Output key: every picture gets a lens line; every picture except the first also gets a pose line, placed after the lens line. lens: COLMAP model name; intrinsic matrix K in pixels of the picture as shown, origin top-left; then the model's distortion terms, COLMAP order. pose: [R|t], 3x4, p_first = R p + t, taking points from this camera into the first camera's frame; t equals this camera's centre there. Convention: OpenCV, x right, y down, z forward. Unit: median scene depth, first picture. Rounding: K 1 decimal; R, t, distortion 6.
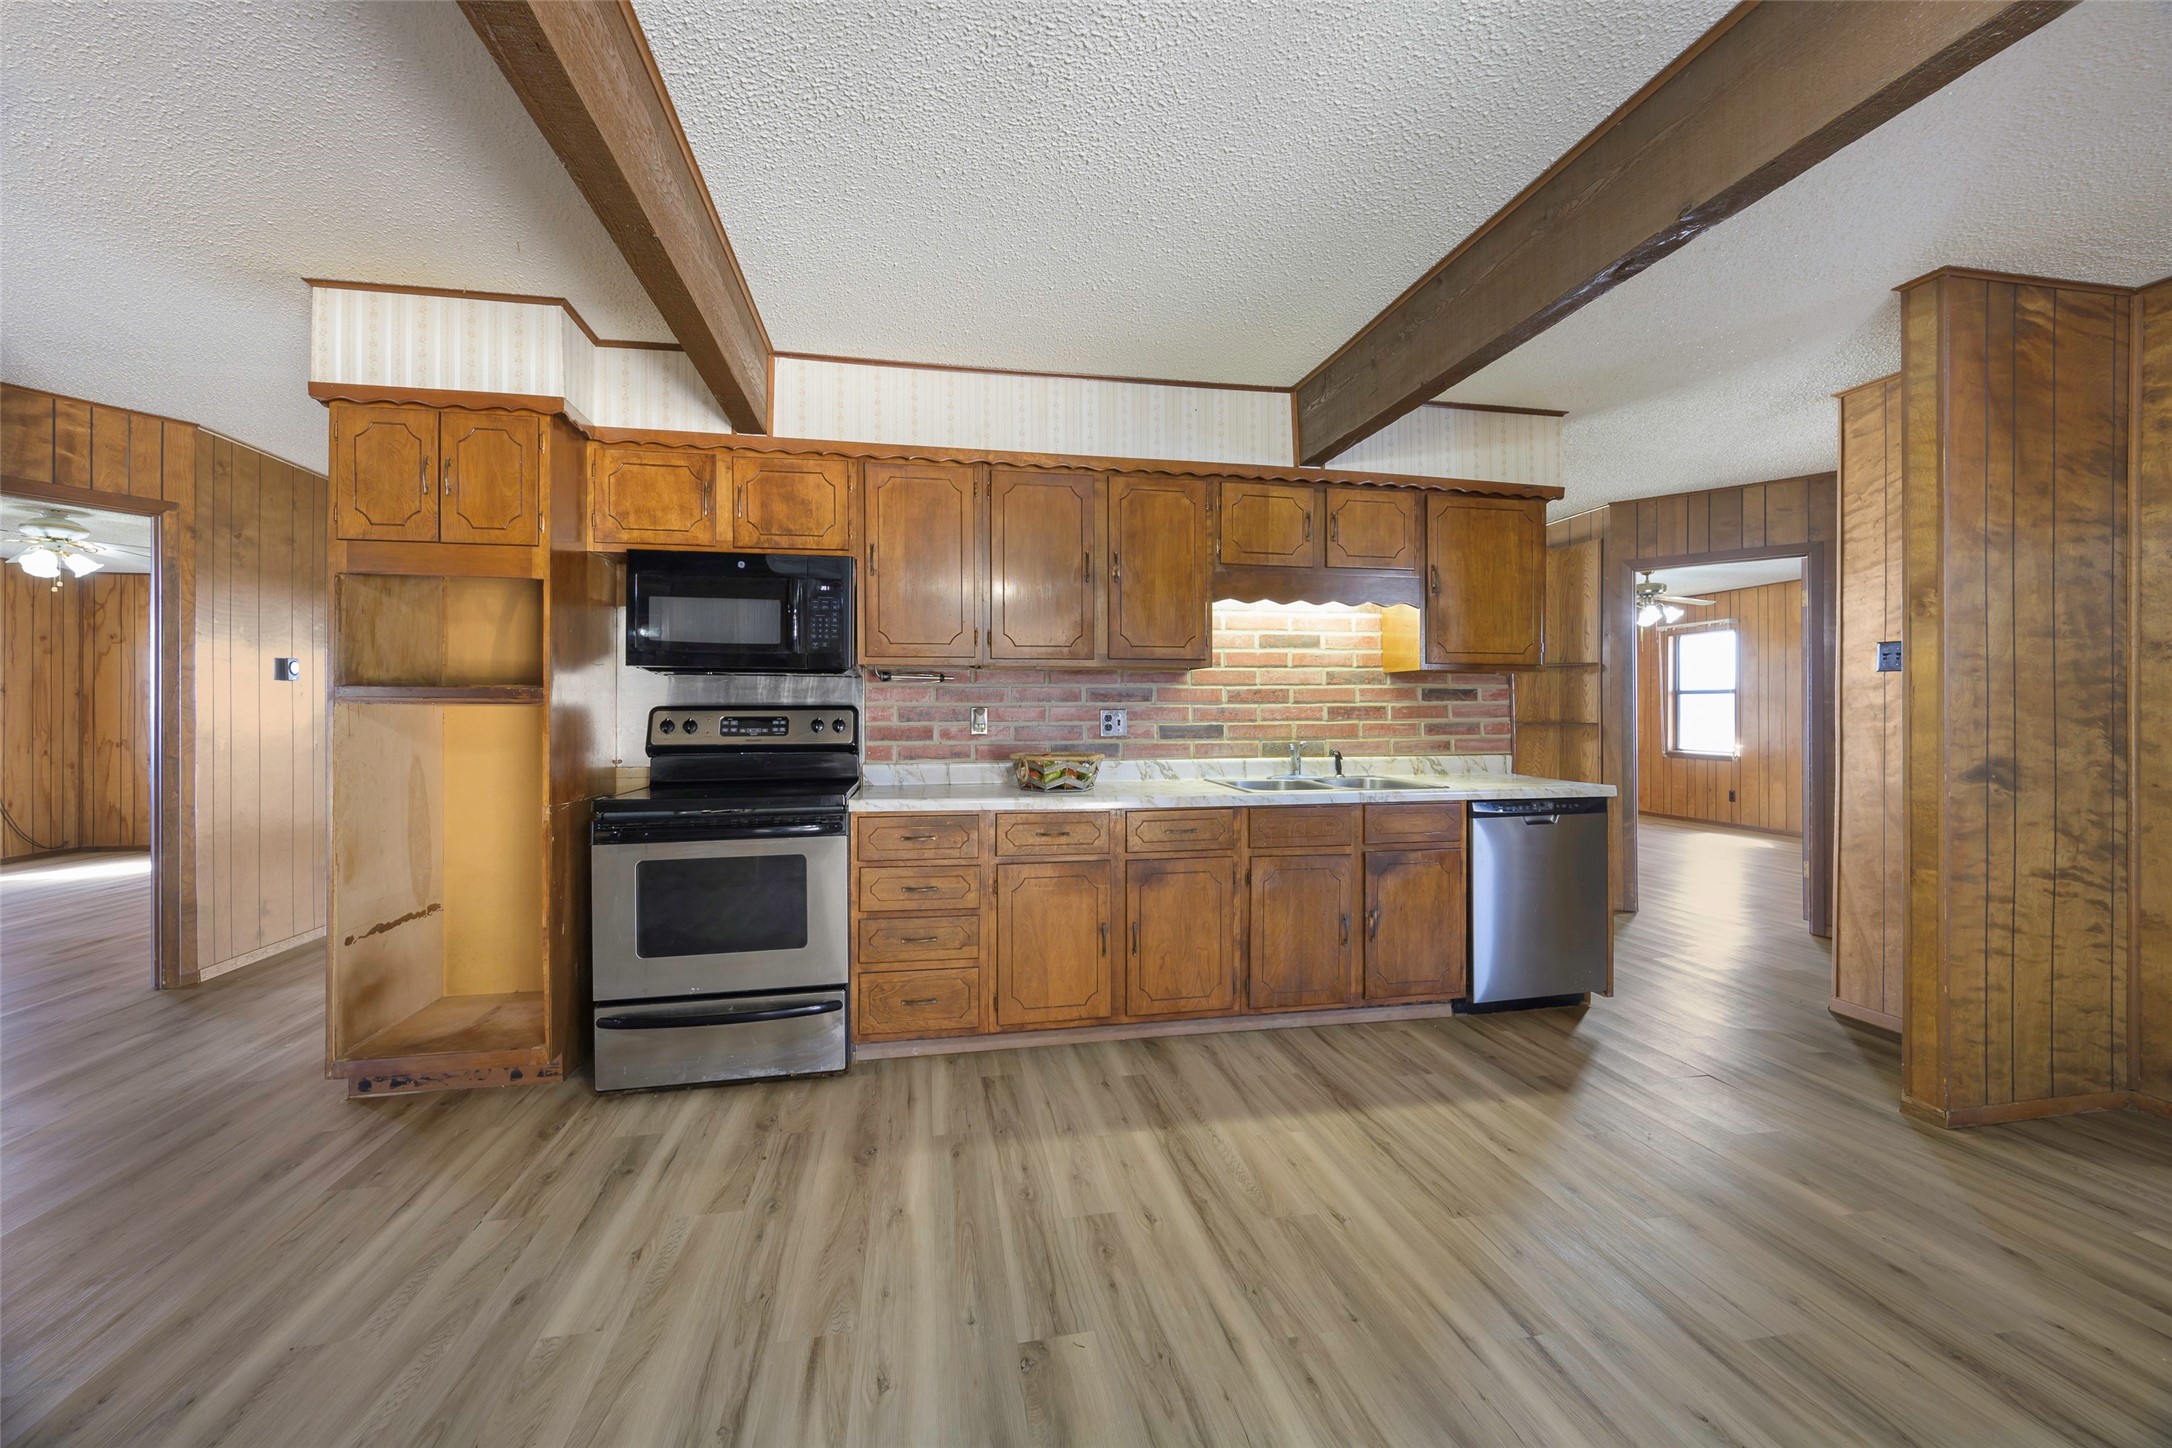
lens RADIAL K [[860.3, 0, 1076.7], [0, 860.3, 713.1], [0, 0, 1]] dist [-0.000287, -0.000035]
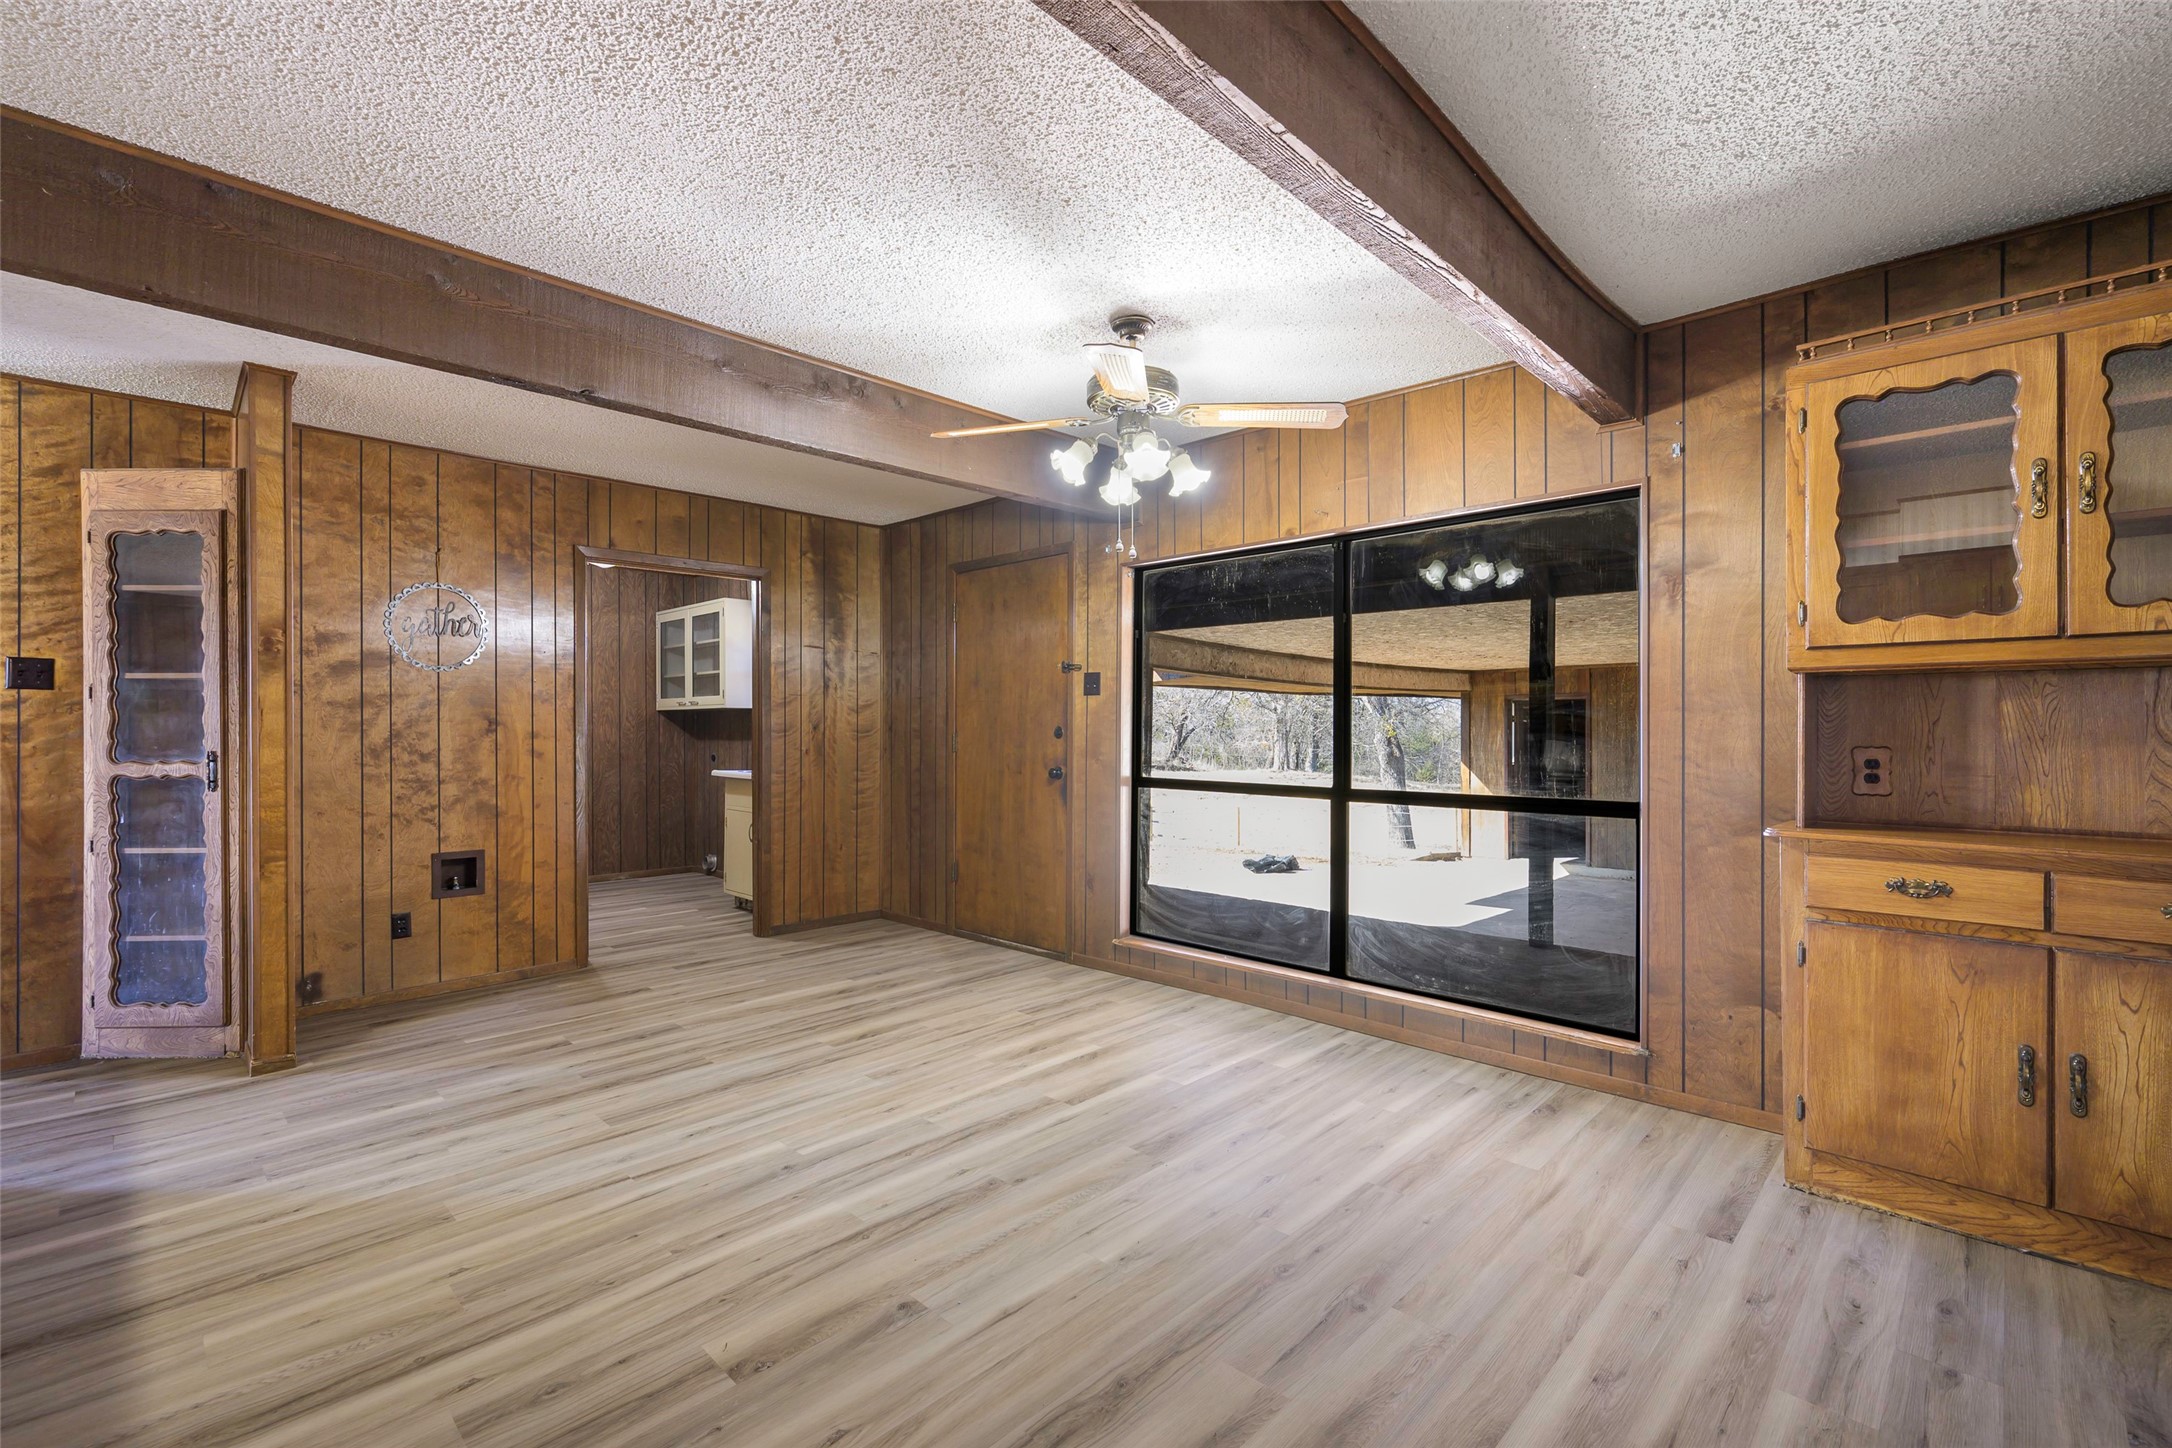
lens RADIAL K [[926.2, 0, 1101.6], [0, 926.2, 725.6], [0, 0, 1]] dist [0.000809, -0.000289]
pose [[-0.583510, 0.003720, 0.812097, -0.900280], [0.004114, 0.999990, -0.001625, -0.002846], [-0.812096, 0.002393, -0.583520, 0.991652]]
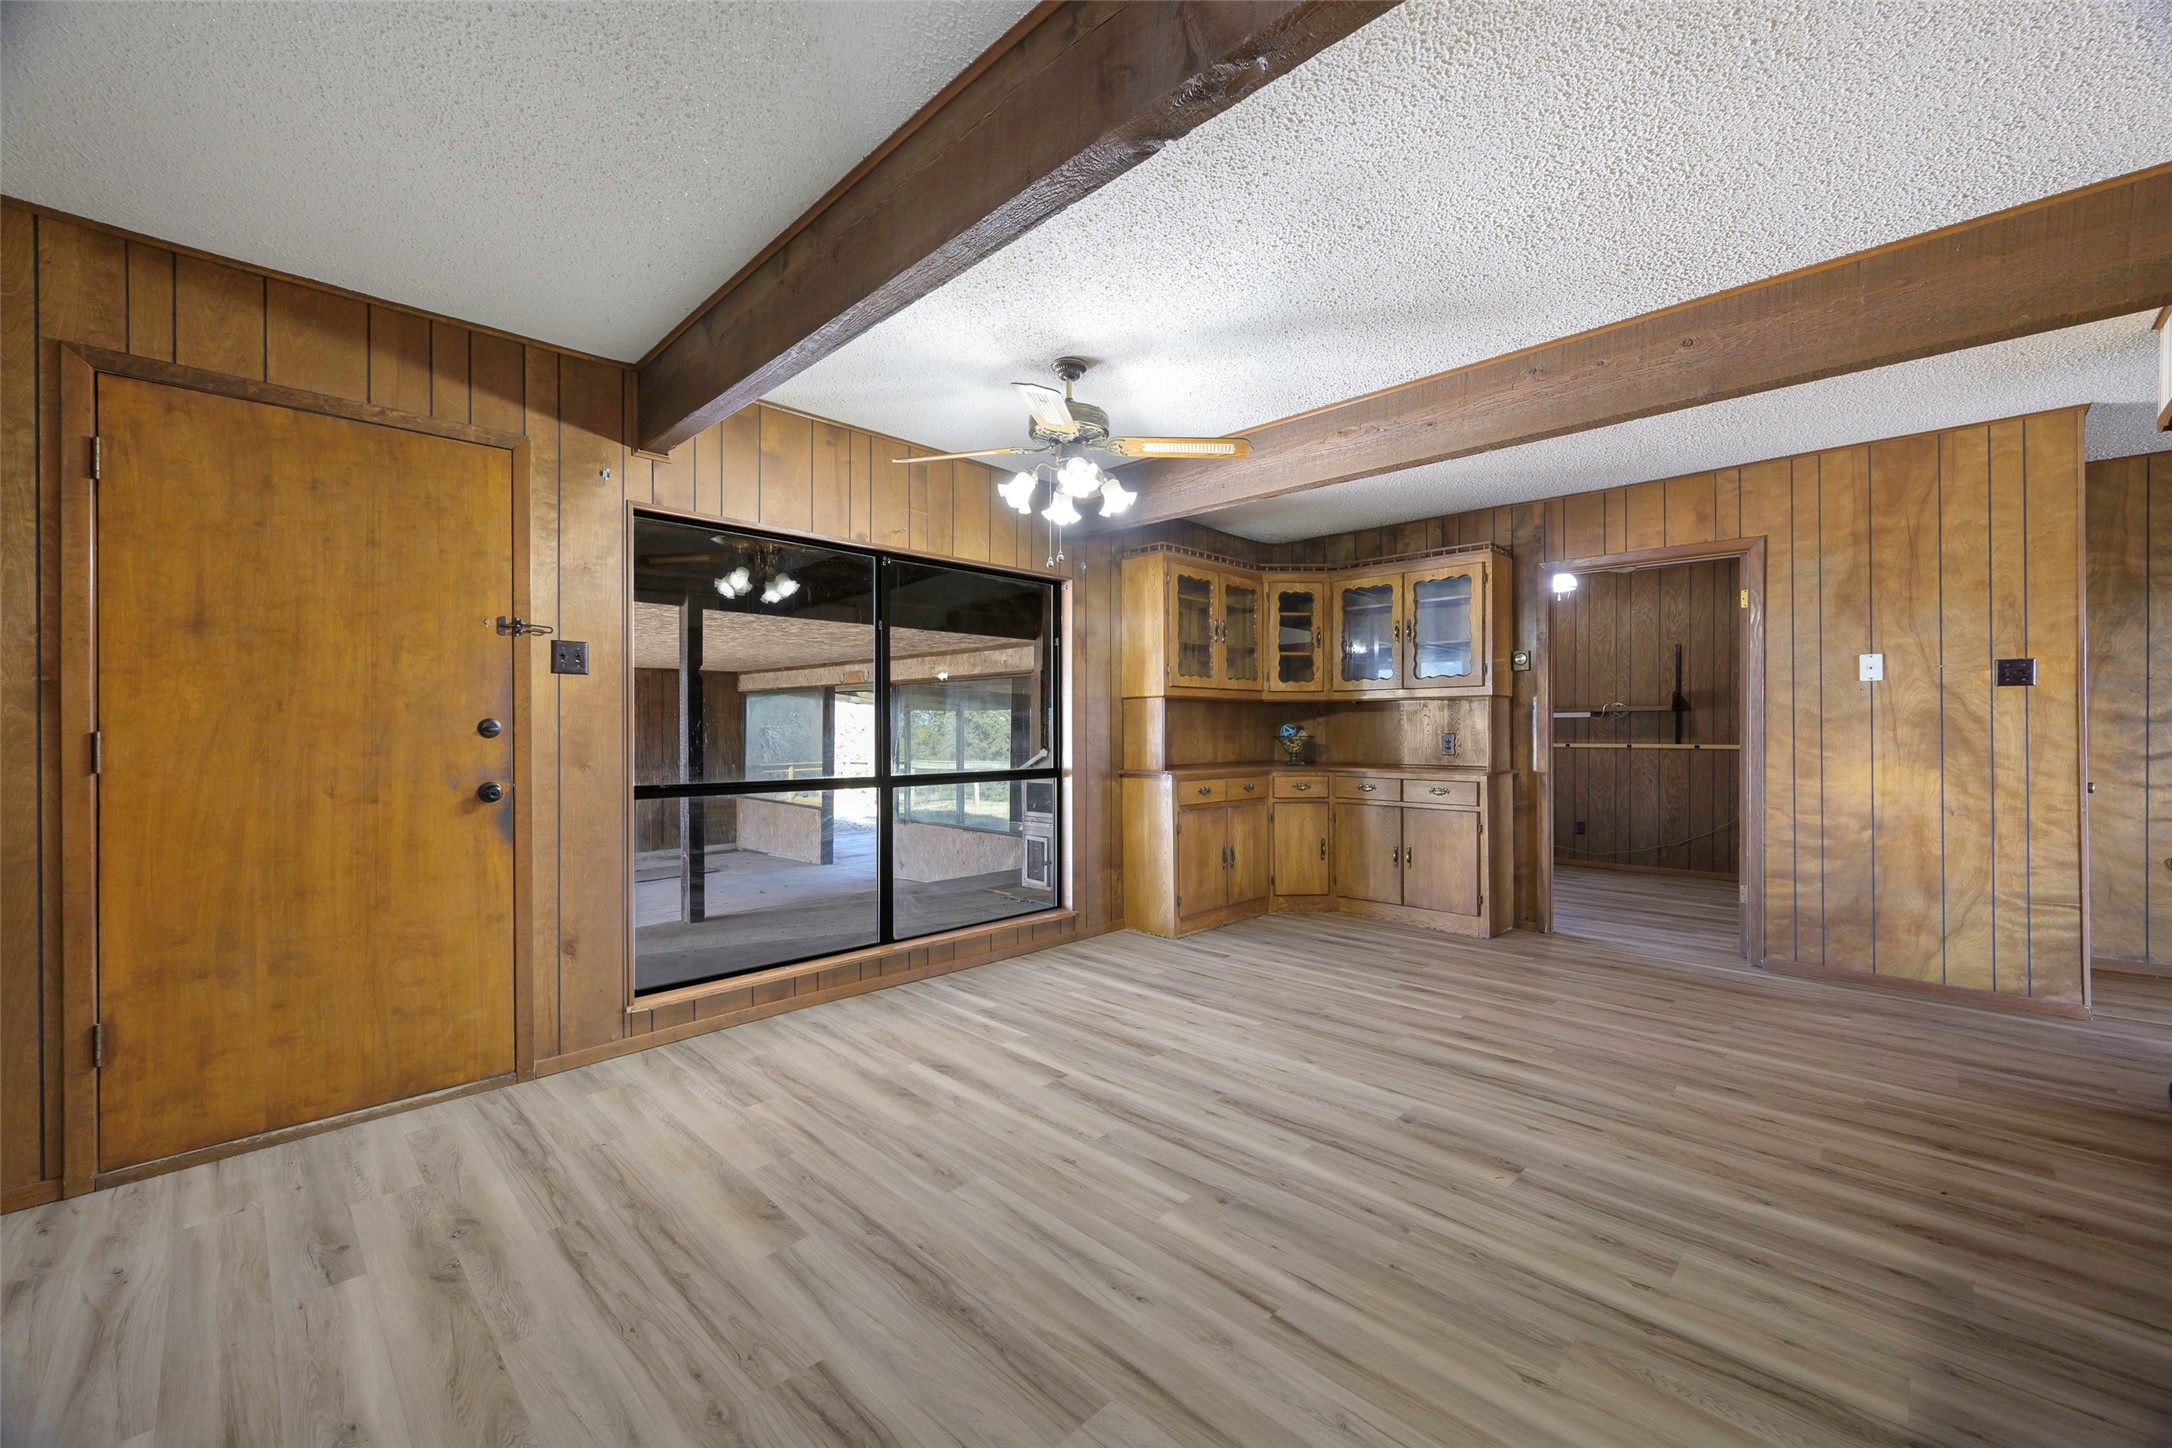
lens RADIAL K [[860.3, 0, 1081.2], [0, 860.3, 724.7], [0, 0, 1]] dist [-0.000287, -0.000035]
pose [[-0.827617, 0.000013, -0.561293, 1.033885], [0.000382, 1.000000, -0.000541, 0.006384], [0.561293, -0.000663, -0.827617, 1.370114]]
